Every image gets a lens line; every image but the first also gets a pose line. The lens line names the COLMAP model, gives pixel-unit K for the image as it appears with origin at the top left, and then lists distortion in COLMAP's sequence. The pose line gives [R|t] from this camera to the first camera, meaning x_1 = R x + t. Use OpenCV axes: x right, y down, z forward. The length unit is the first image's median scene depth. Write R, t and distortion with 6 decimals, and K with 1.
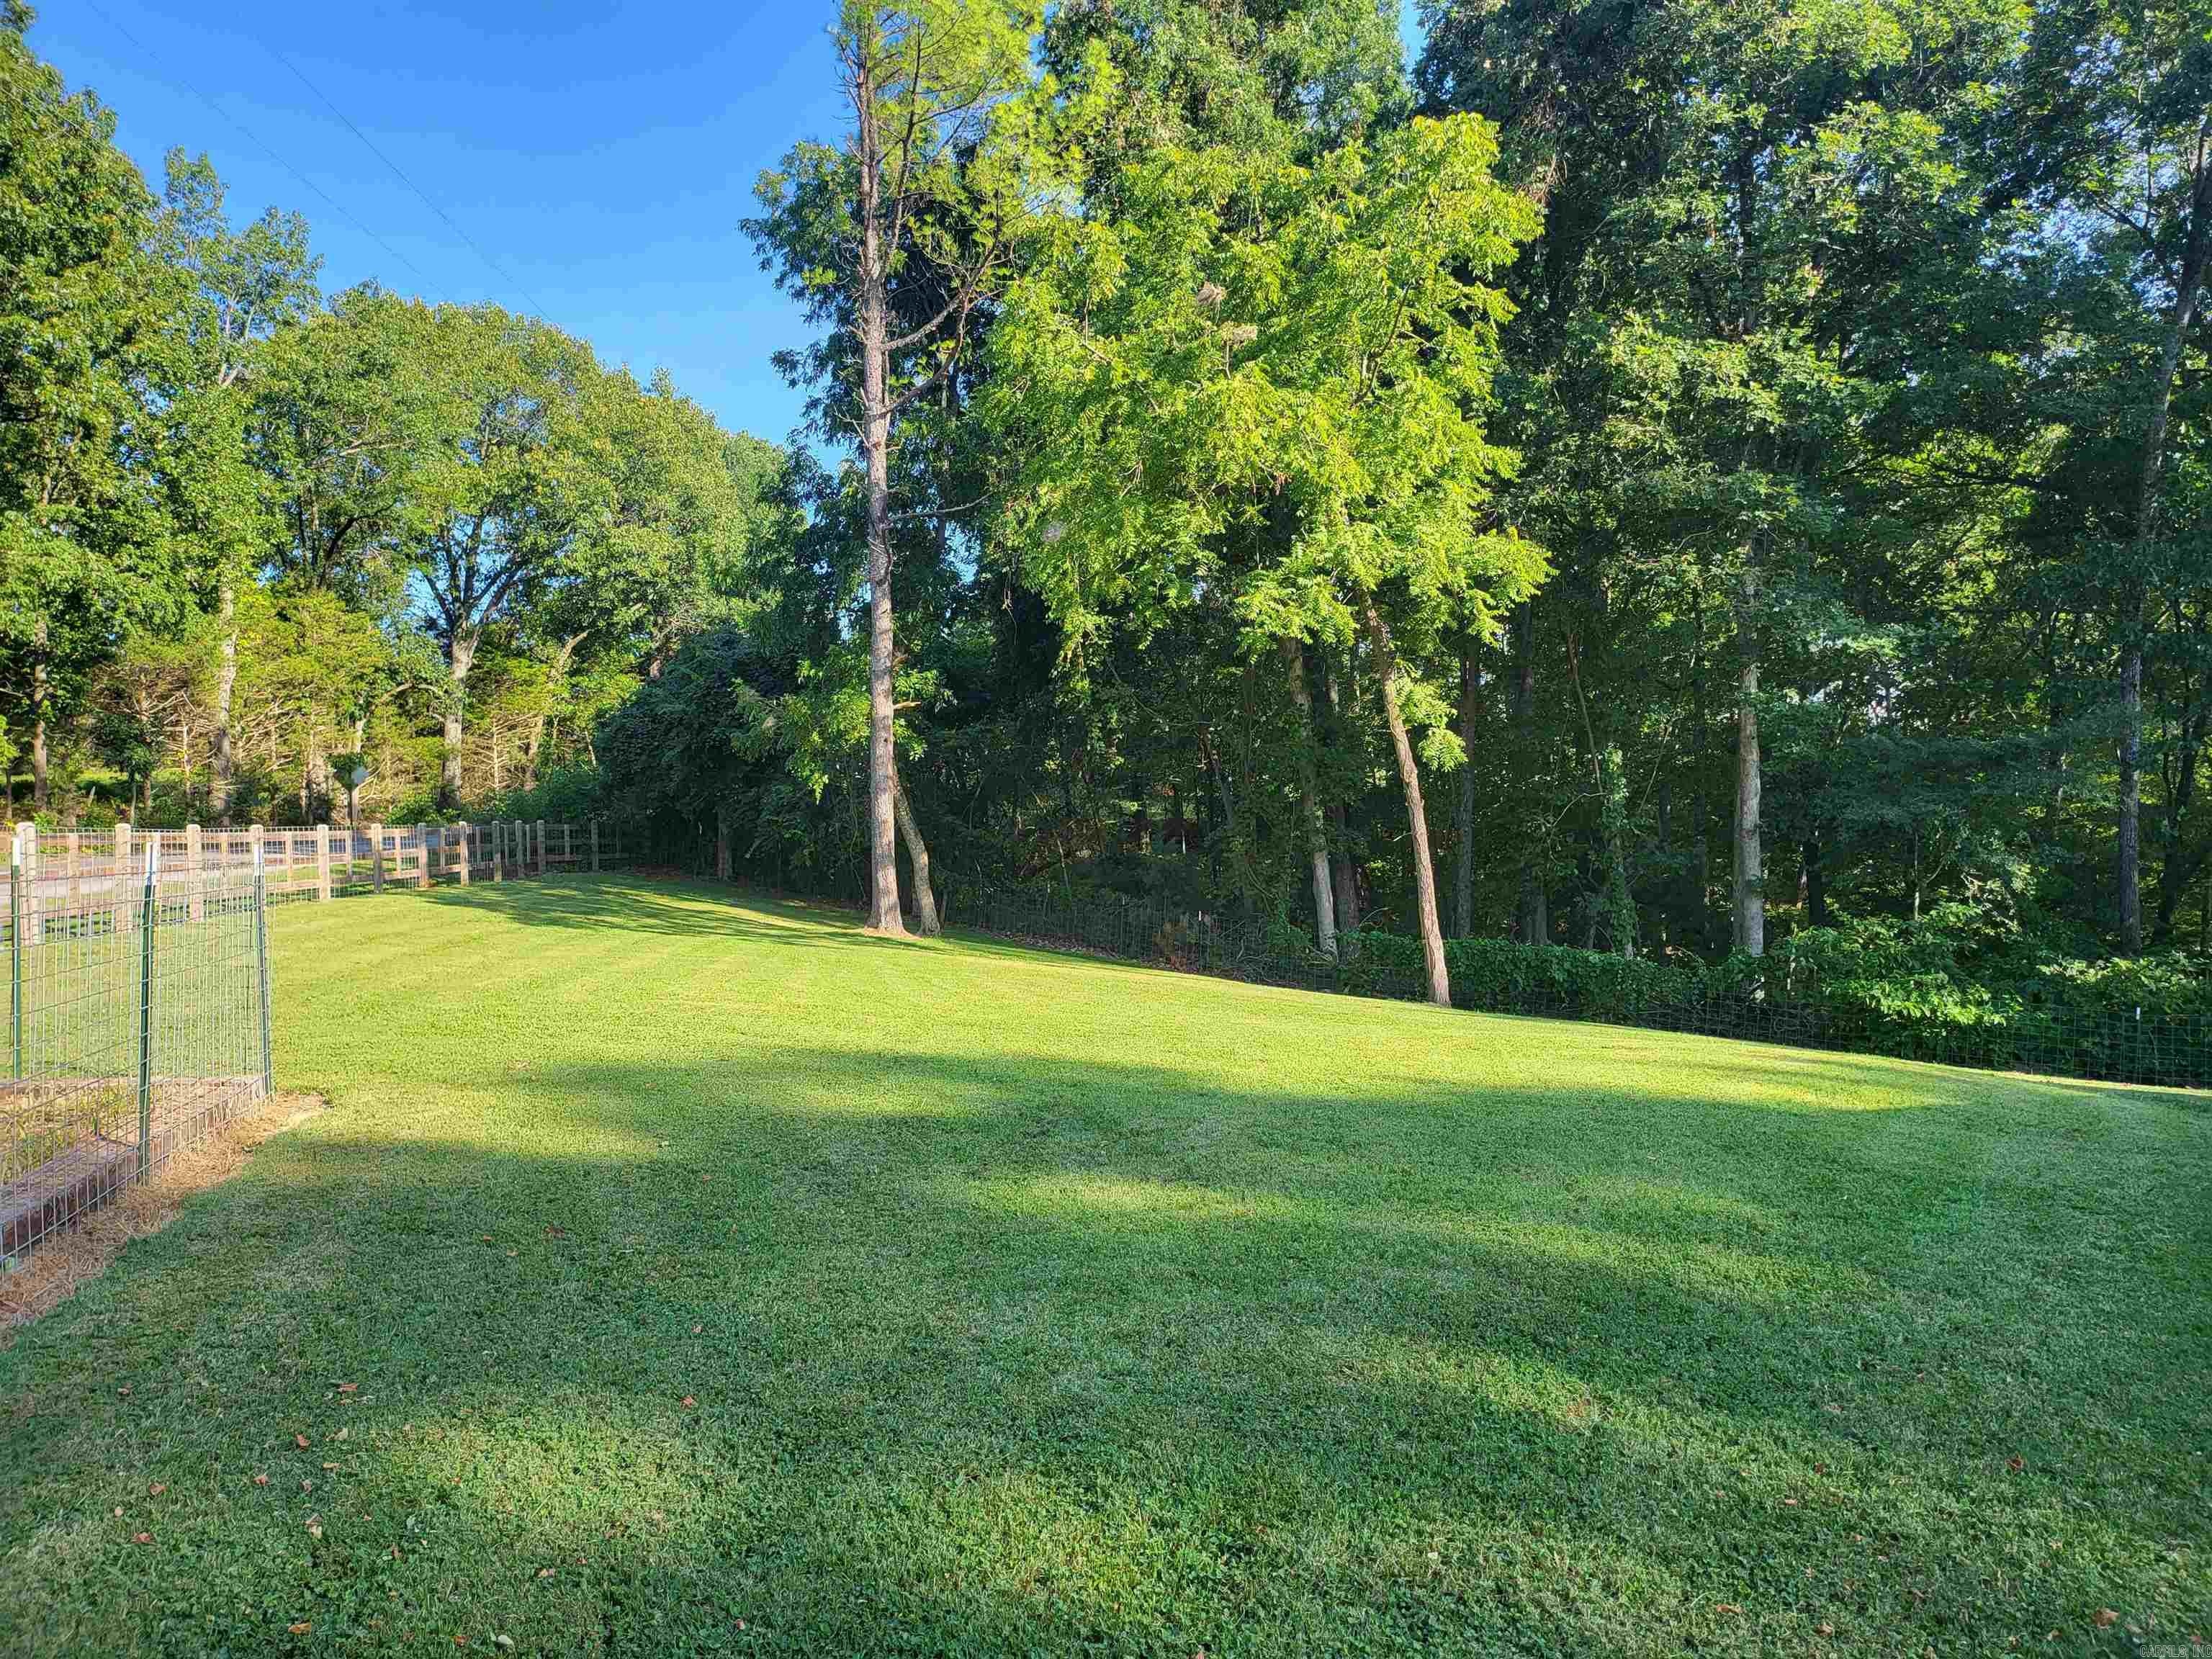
lens RADIAL K [[1553.4, 0, 1106.0], [0, 1553.4, 829.5], [0, 0, 1]] dist [0.070406, -0.055594]
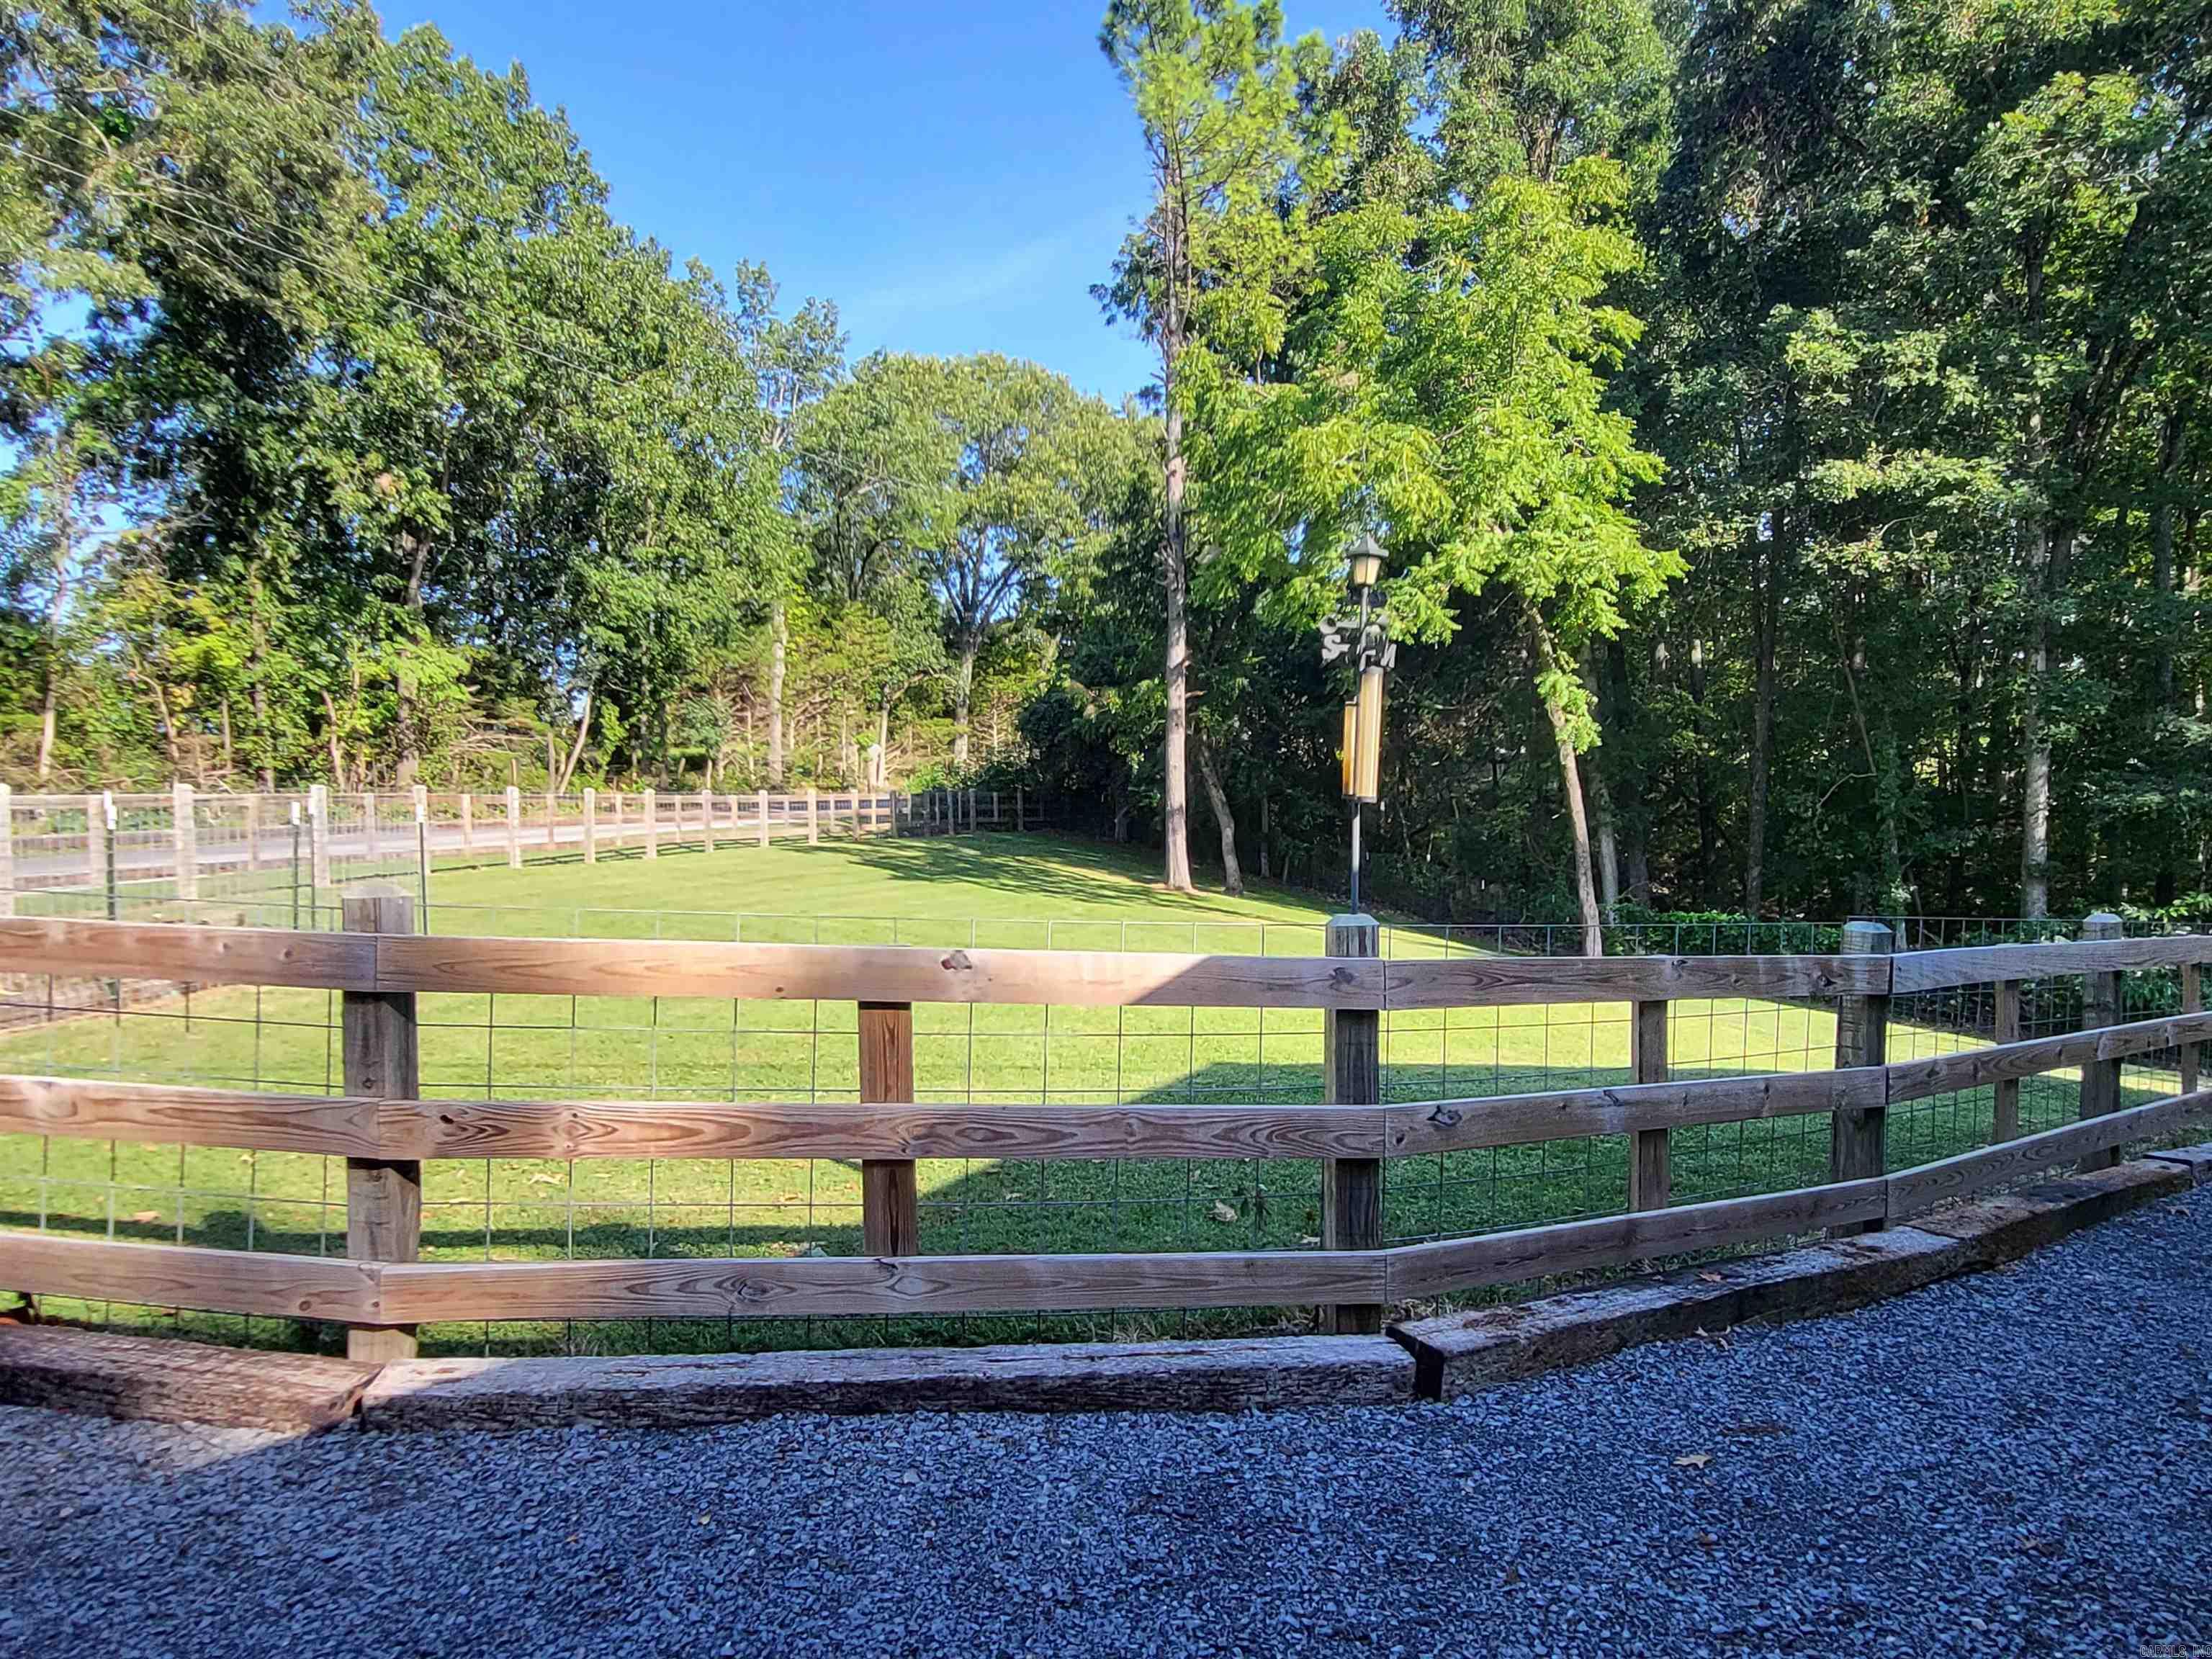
lens RADIAL K [[1530.1, 0, 1137.9], [0, 1530.1, 850.6], [0, 0, 1]] dist [0.015198, 0.004109]
pose [[0.935491, 0.026914, -0.352324, 0.155179], [-0.015203, 0.999237, 0.035966, -0.001843], [0.353023, -0.028289, 0.935187, -0.060717]]
